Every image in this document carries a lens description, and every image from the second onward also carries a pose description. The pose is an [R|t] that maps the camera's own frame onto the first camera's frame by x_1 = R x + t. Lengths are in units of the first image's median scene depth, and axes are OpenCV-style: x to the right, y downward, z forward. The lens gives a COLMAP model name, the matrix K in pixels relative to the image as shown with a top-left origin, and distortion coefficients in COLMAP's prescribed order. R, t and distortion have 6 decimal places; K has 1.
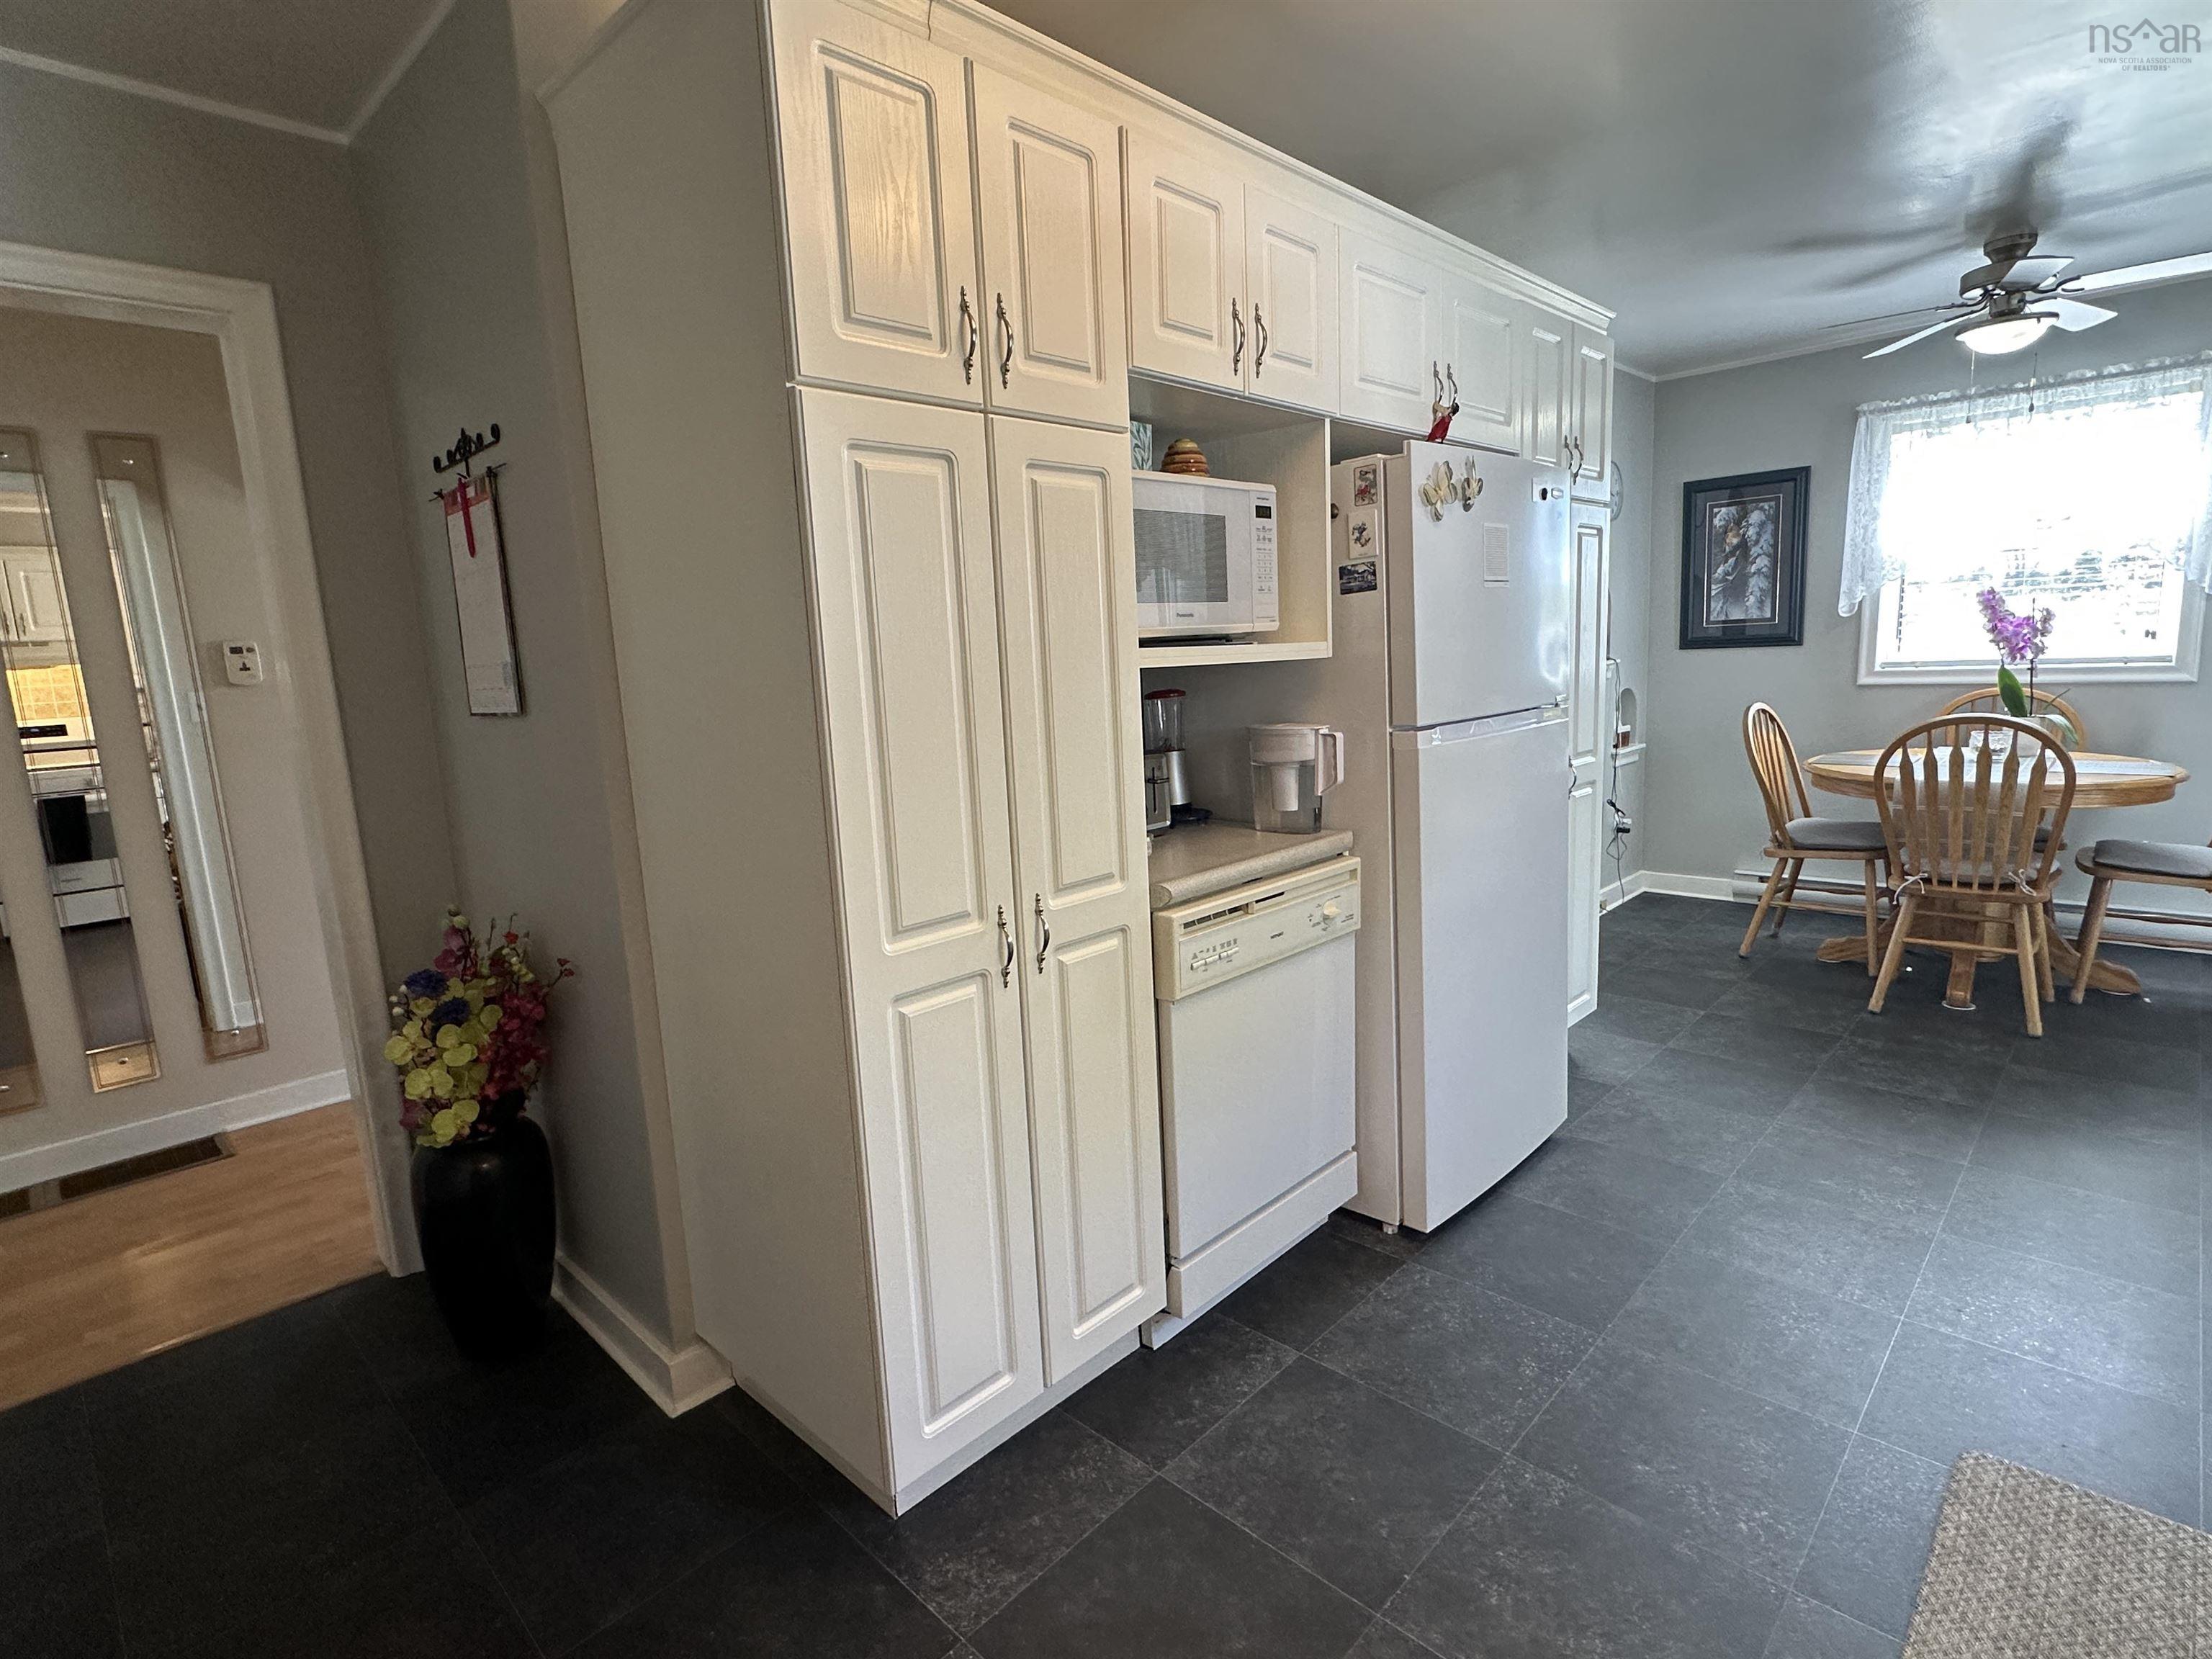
lens RADIAL K [[1103.4, 0, 1103.4], [0, 1103.4, 830.8], [0, 0, 1]] dist [-0.004229, 0.000422]
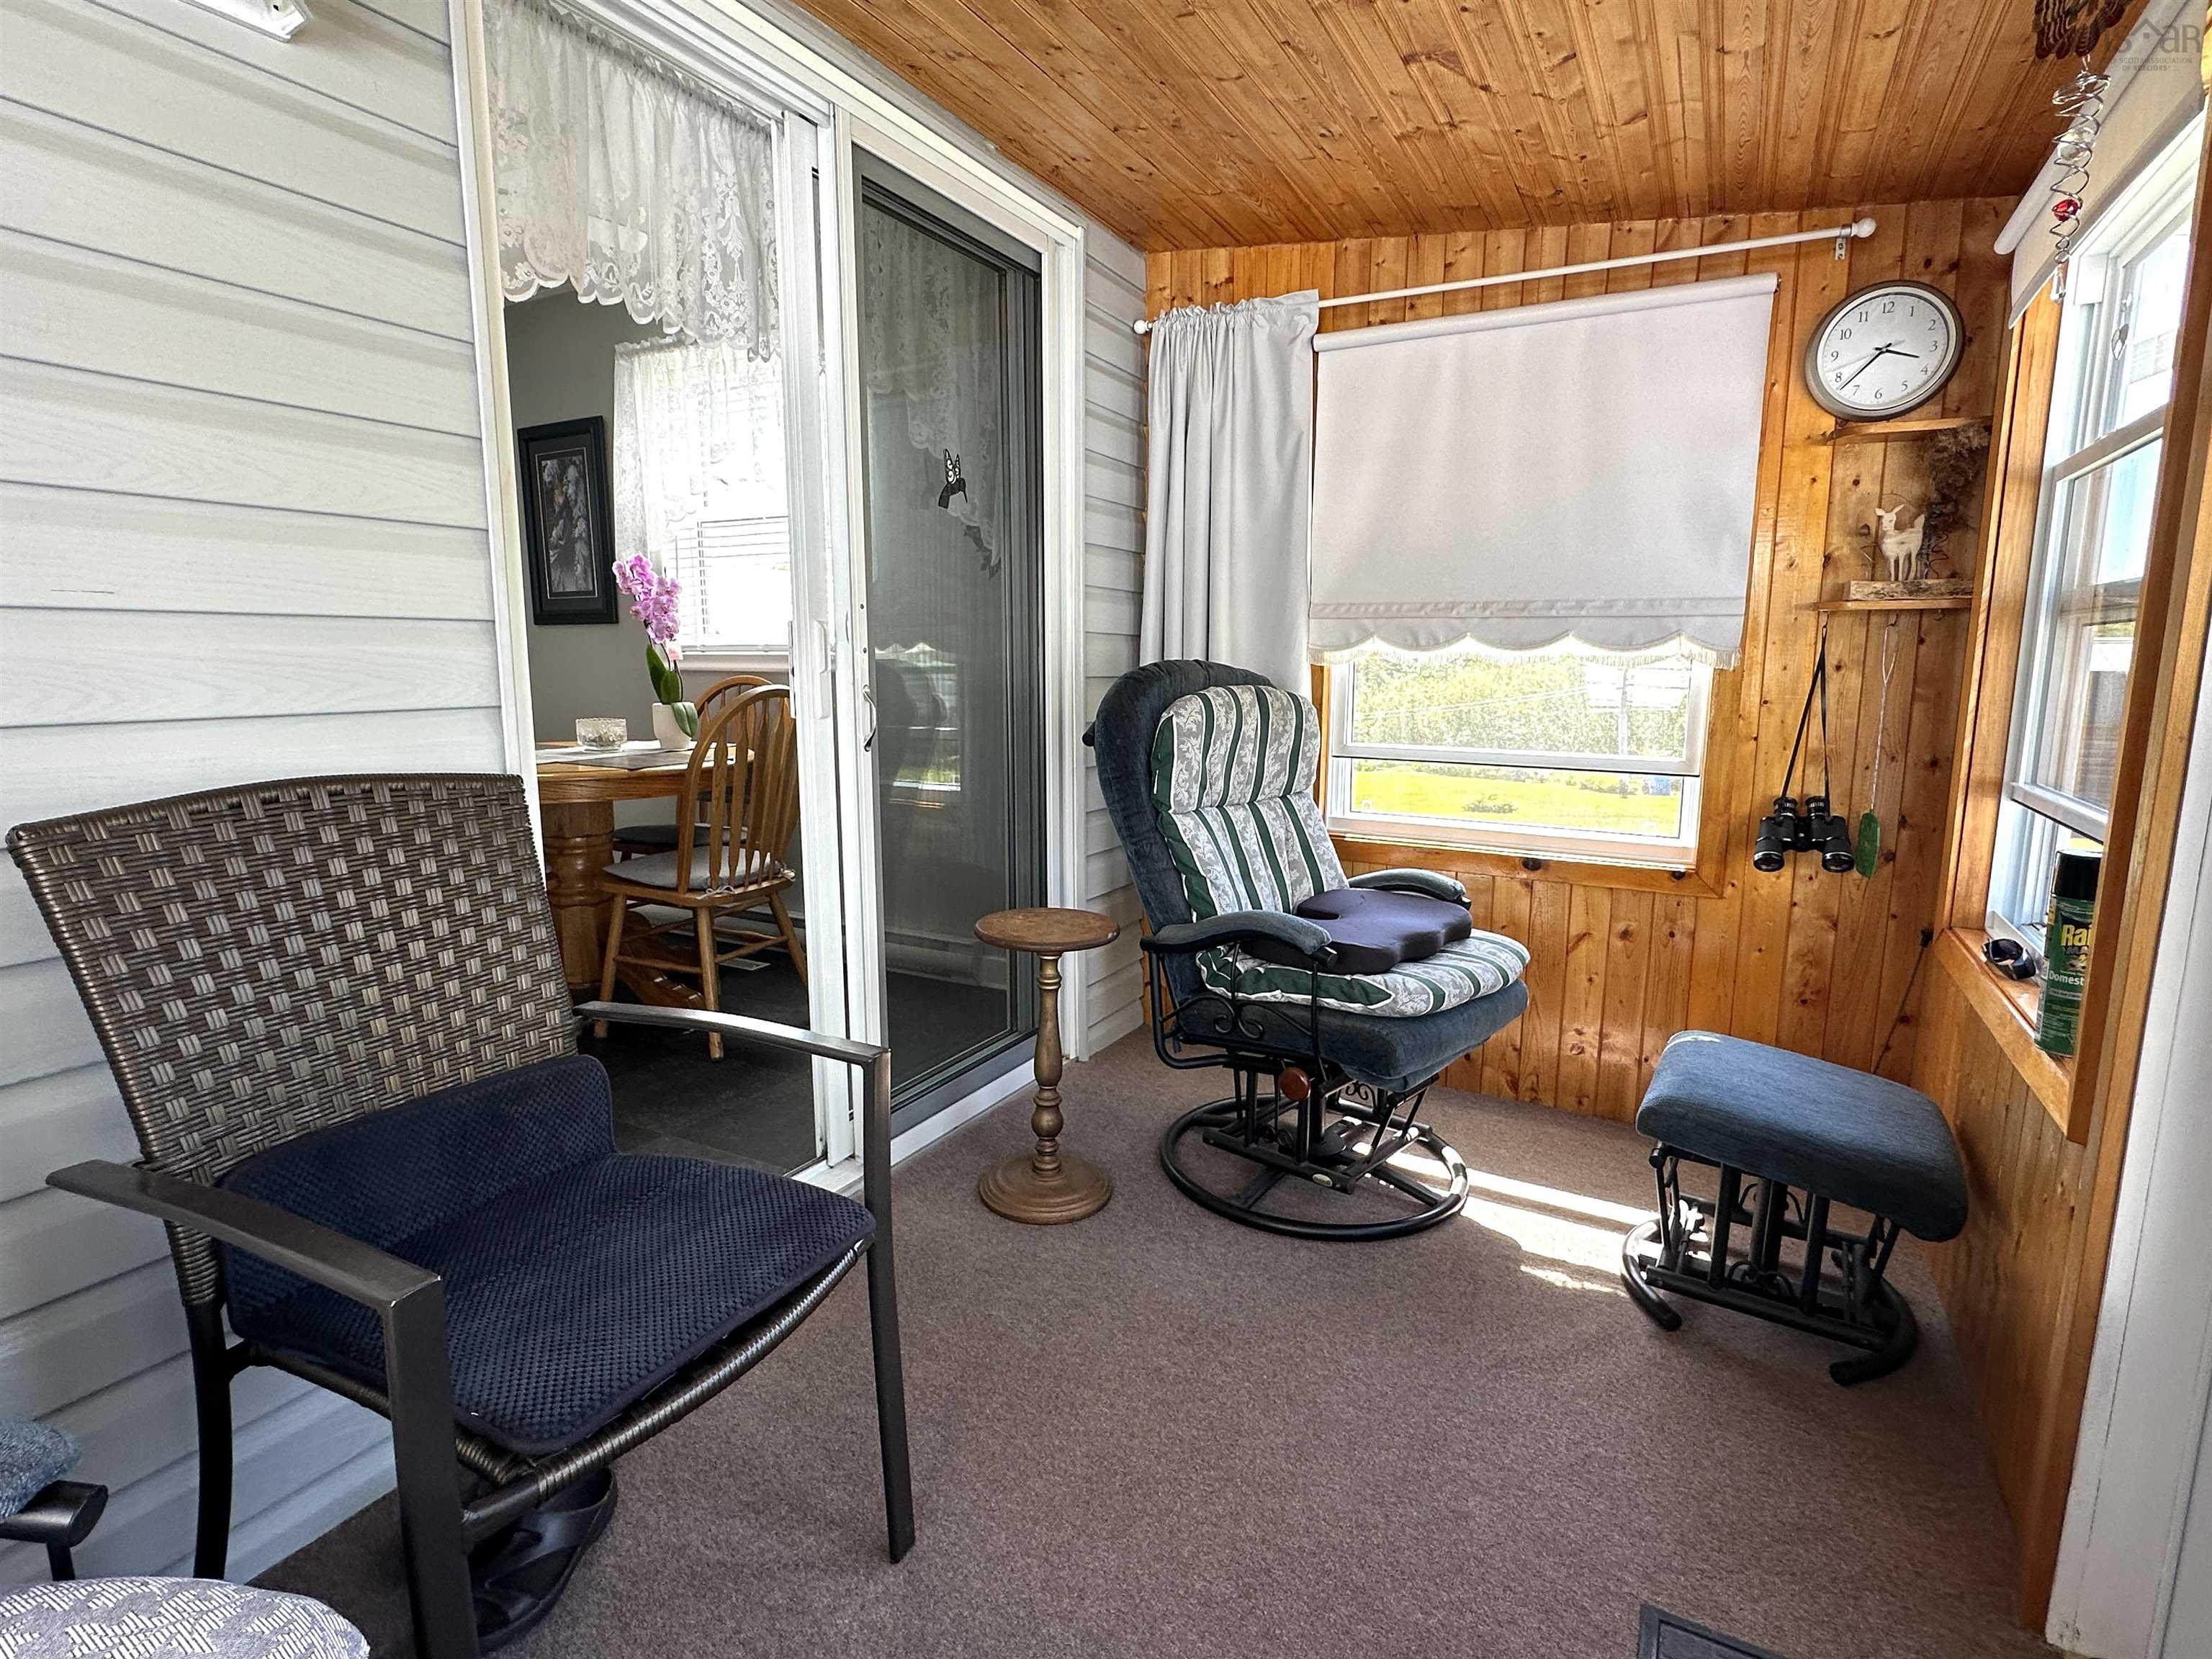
lens RADIAL K [[1103.4, 0, 1112.5], [0, 1103.4, 829.5], [0, 0, 1]] dist [-0.004229, 0.000422]
pose [[0.961412, 0.012347, 0.274837, 1.509917], [-0.007931, 0.999821, -0.017172, 0.011739], [-0.274999, 0.014330, 0.961338, 0.112635]]
